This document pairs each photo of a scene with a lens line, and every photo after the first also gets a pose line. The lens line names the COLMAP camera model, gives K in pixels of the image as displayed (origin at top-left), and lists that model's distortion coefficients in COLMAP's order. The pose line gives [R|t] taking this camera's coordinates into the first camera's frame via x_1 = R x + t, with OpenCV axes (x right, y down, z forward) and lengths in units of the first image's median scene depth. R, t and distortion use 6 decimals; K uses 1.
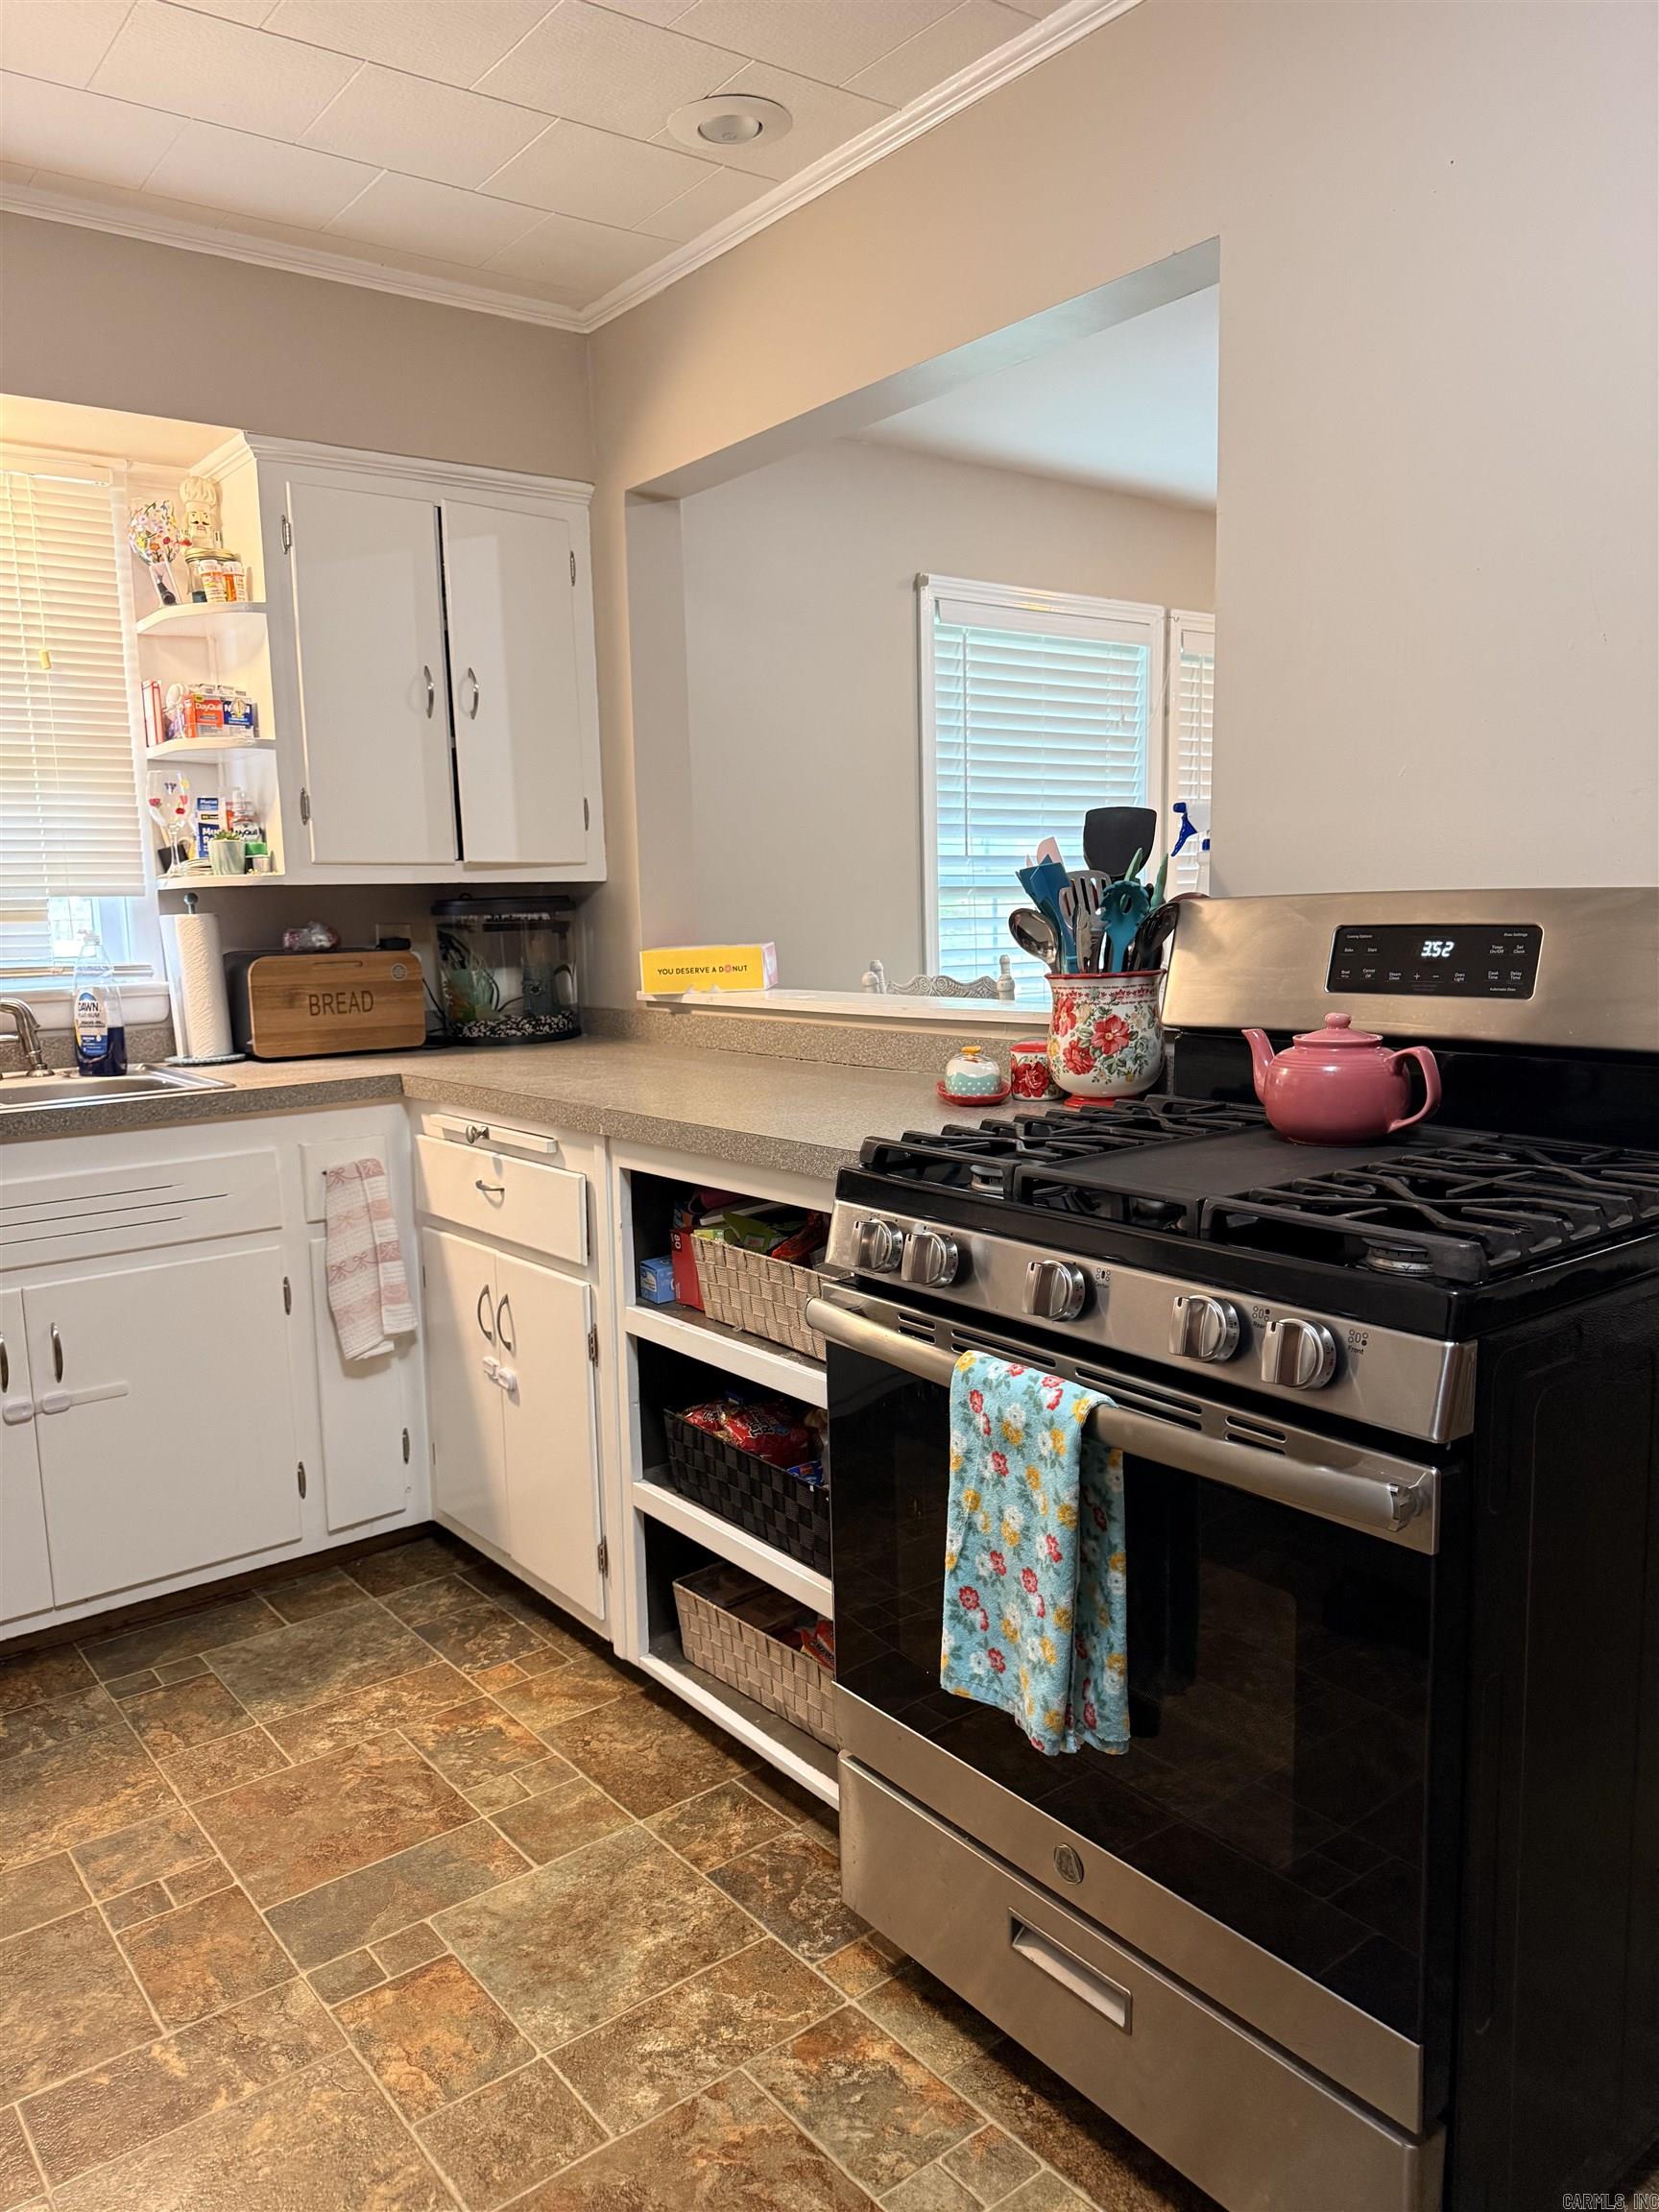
lens RADIAL K [[1567.7, 0, 830.1], [0, 1567.7, 1098.8], [0, 0, 1]] dist [0.022104, -0.018253]
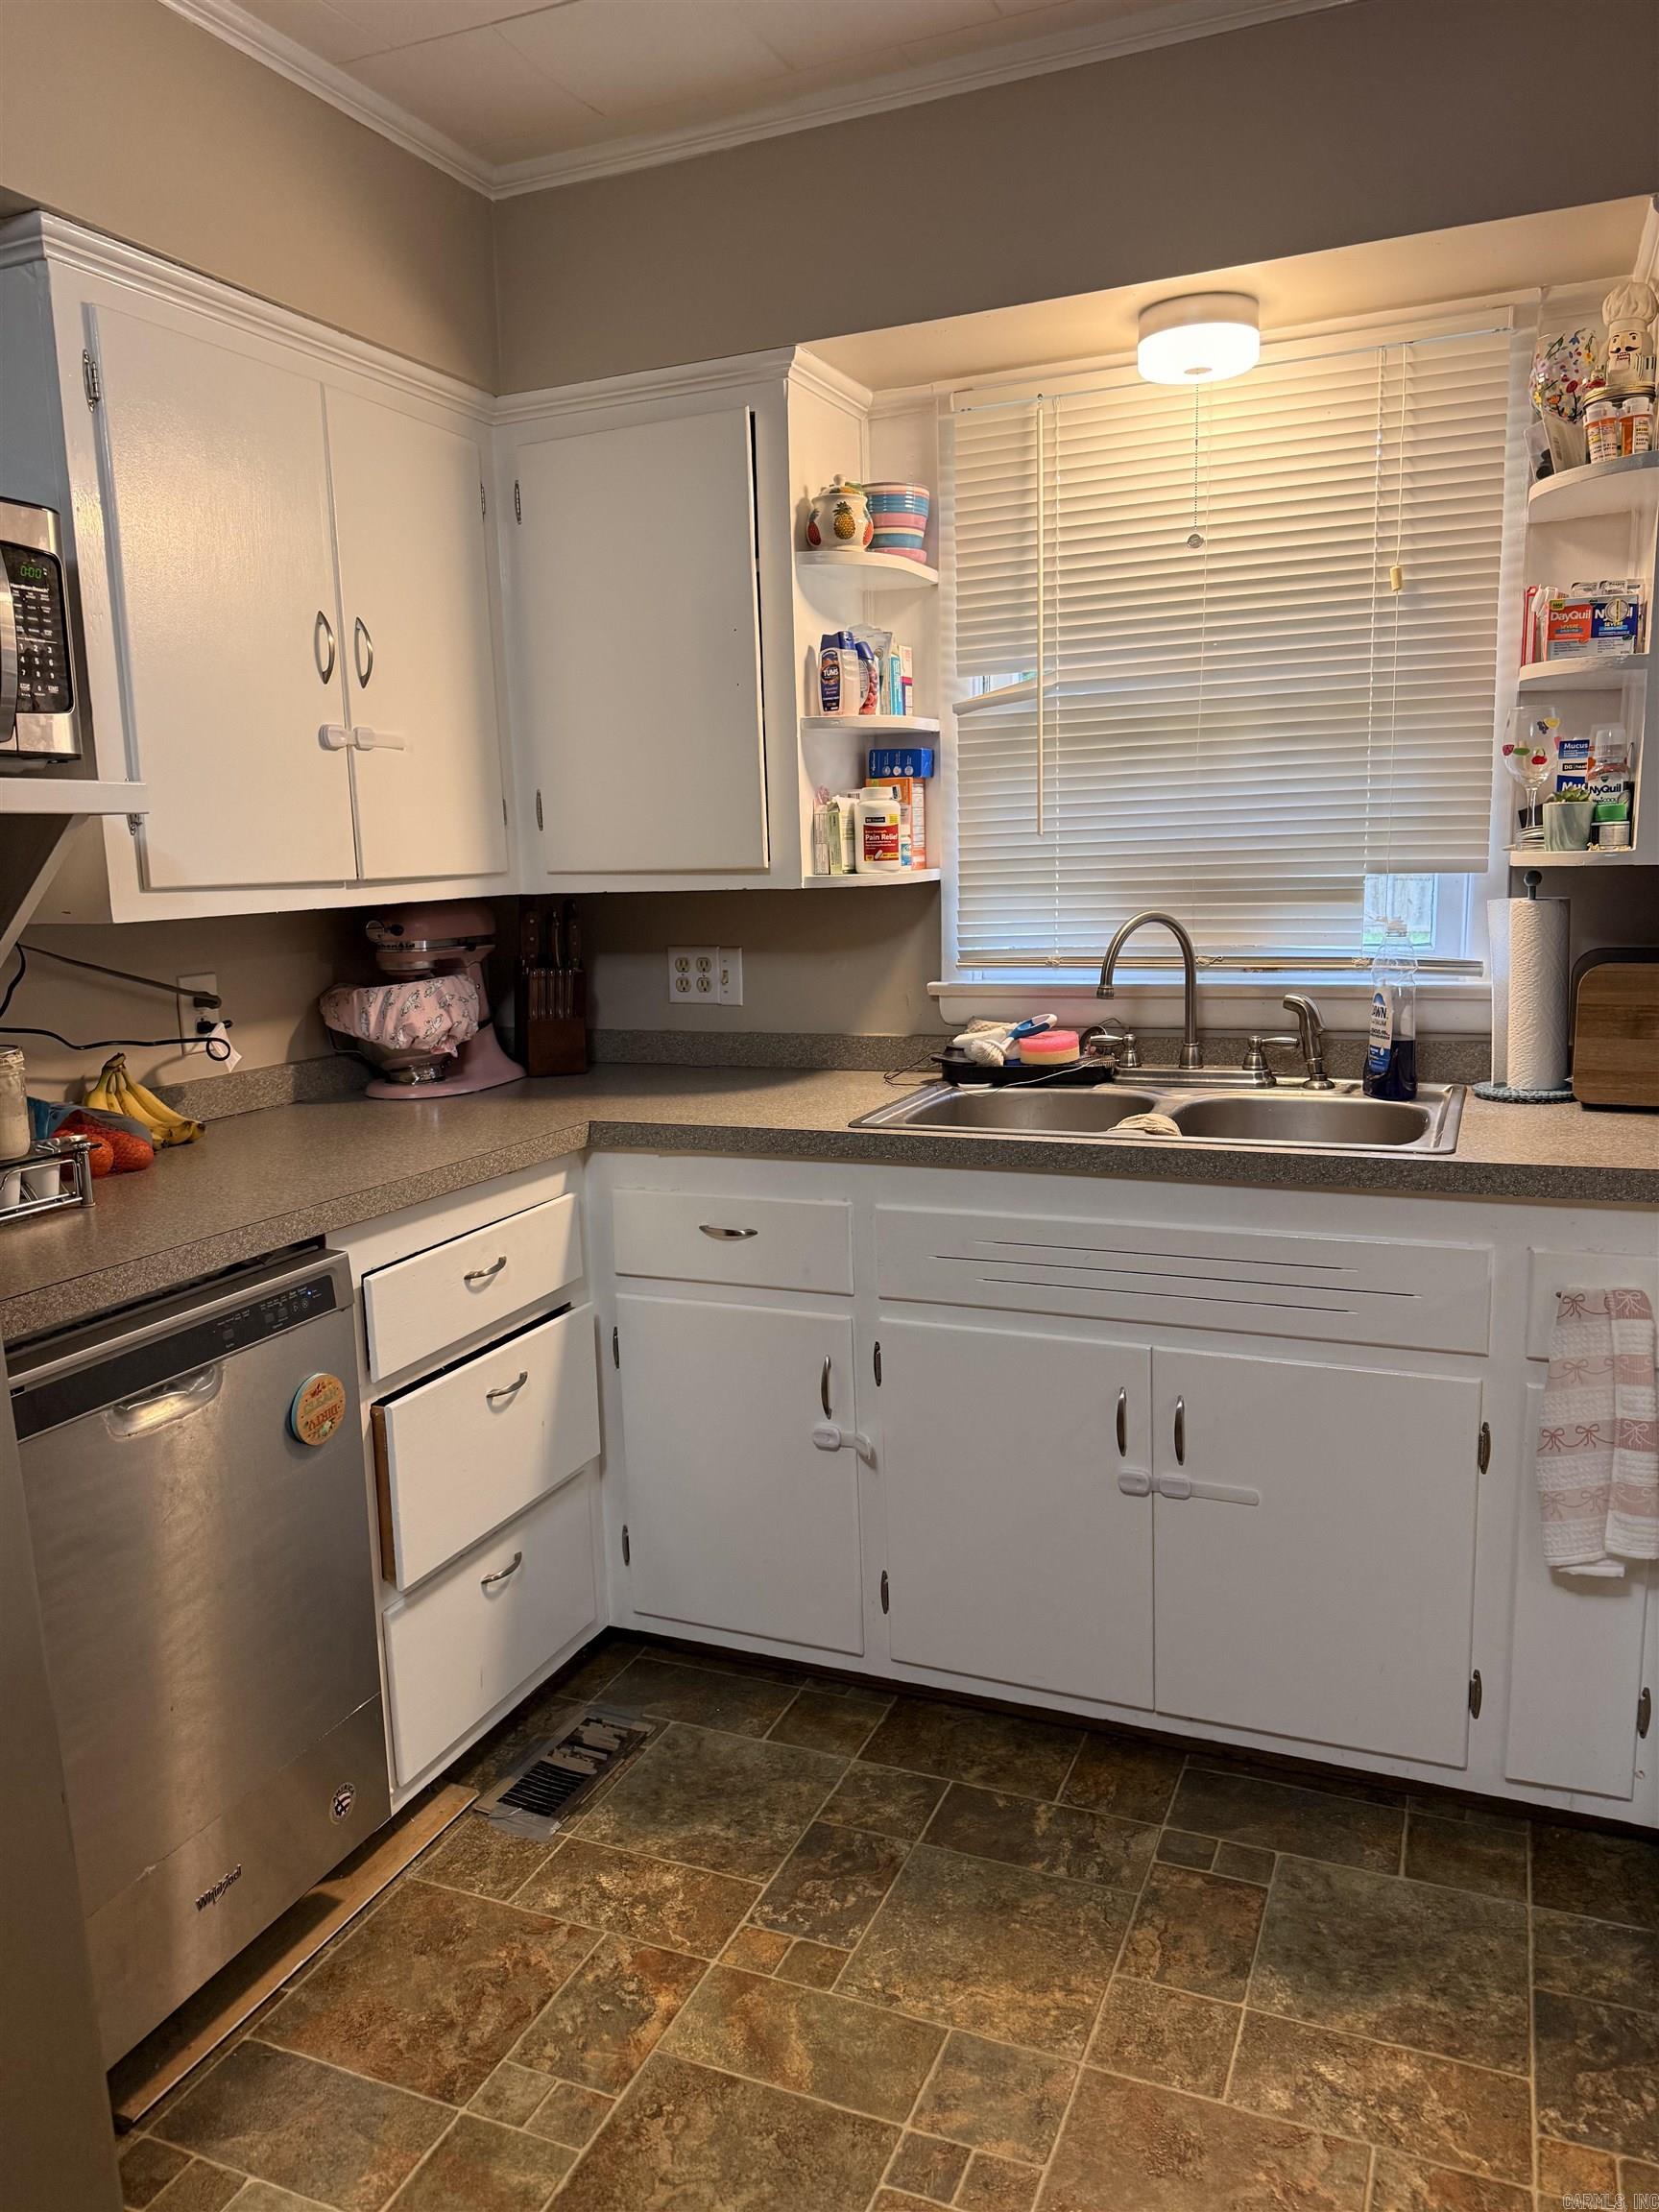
lens RADIAL K [[1567.7, 0, 837.2], [0, 1567.7, 1111.5], [0, 0, 1]] dist [0.022104, -0.018253]
pose [[0.487964, 0.163638, -0.857388, 0.095886], [-0.103397, 0.986190, 0.129375, -0.082677], [0.866718, 0.025521, 0.498145, 0.351136]]
